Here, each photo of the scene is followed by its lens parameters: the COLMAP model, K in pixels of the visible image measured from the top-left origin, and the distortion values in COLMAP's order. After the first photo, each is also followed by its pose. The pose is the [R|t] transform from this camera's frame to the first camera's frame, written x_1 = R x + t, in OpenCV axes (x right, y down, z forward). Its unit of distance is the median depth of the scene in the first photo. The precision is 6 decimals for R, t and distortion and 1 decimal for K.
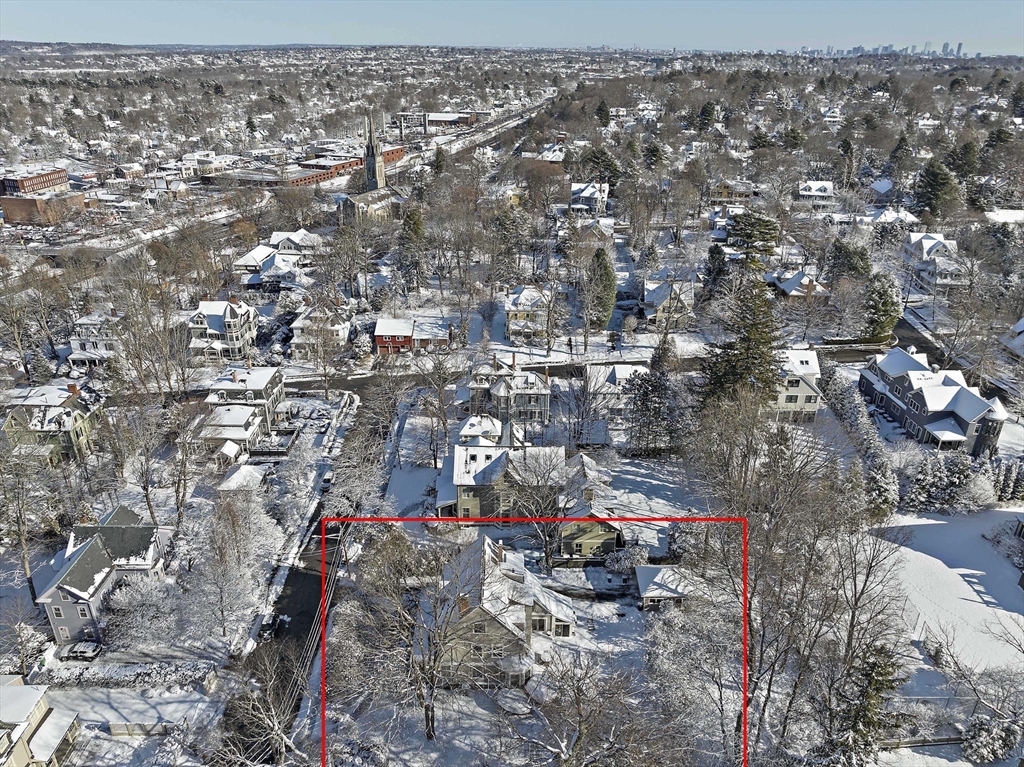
lens RADIAL K [[711.8, 0, 521.6], [0, 711.8, 389.7], [0, 0, 1]] dist [-0.044740, -0.004563]
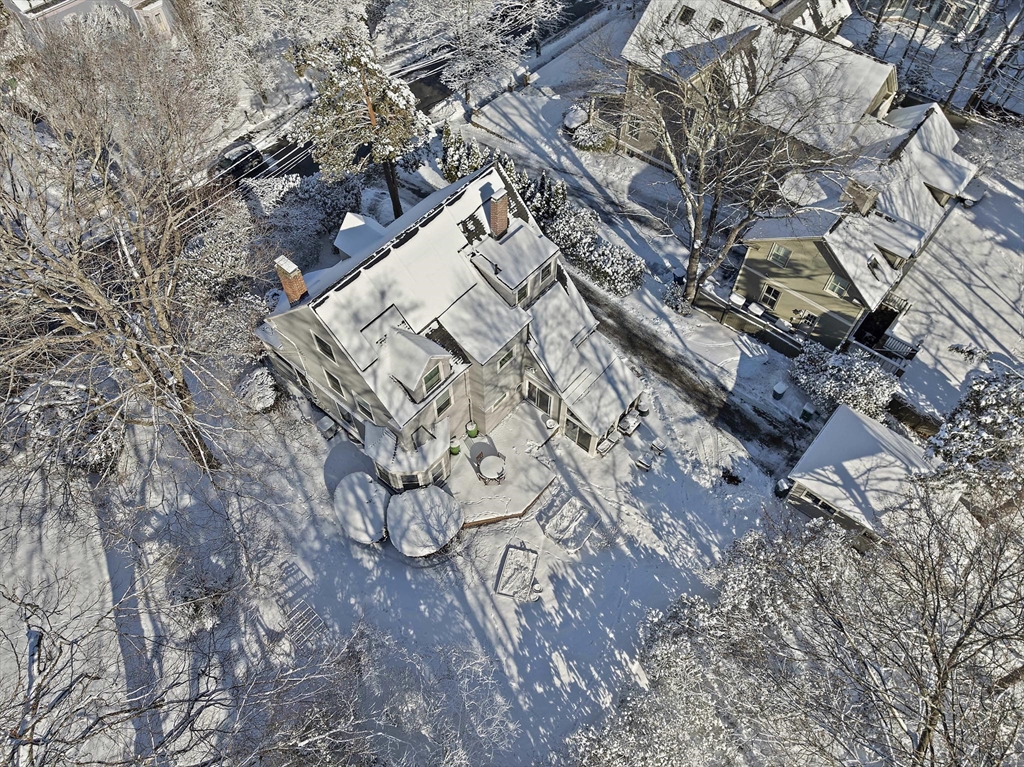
lens RADIAL K [[711.8, 0, 521.6], [0, 711.8, 389.7], [0, 0, 1]] dist [-0.044740, -0.004563]
pose [[0.751401, 0.539487, -0.379934, 0.093152], [-0.263200, 0.773052, 0.577162, 0.030496], [0.605080, -0.333682, 0.722865, 0.323689]]
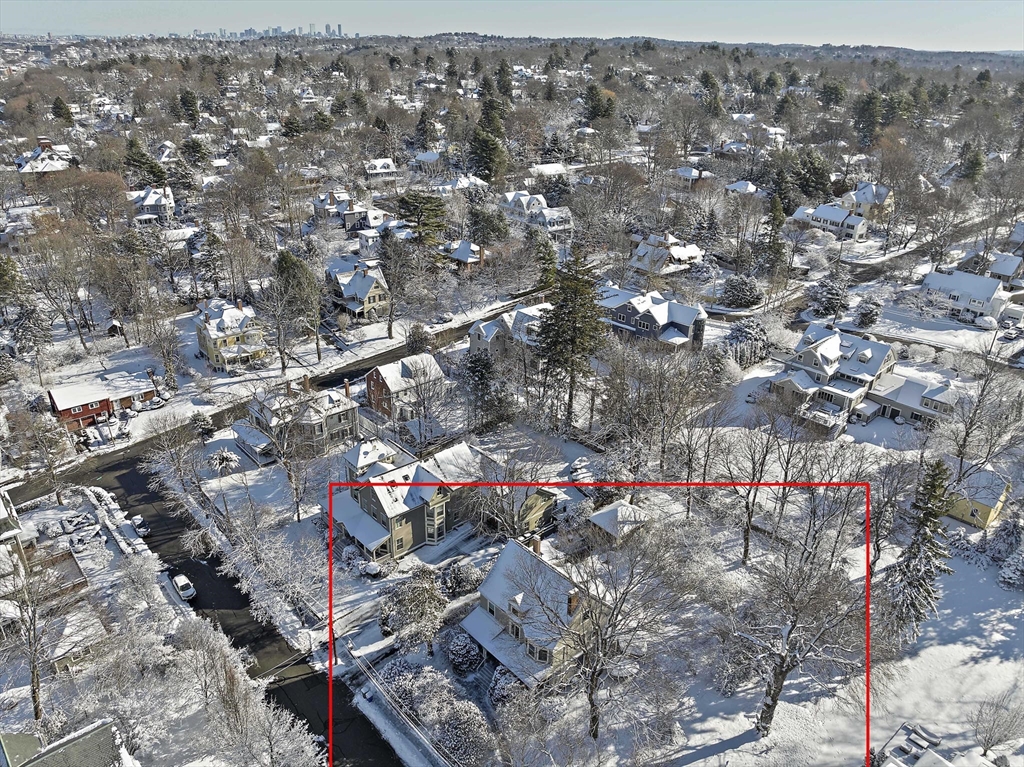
lens RADIAL K [[711.8, 0, 521.6], [0, 711.8, 389.7], [0, 0, 1]] dist [-0.044740, -0.004563]
pose [[0.756345, -0.281971, 0.590284, -0.274014], [0.270454, 0.956392, 0.110317, -0.047225], [-0.595649, 0.076207, 0.799622, 0.094879]]
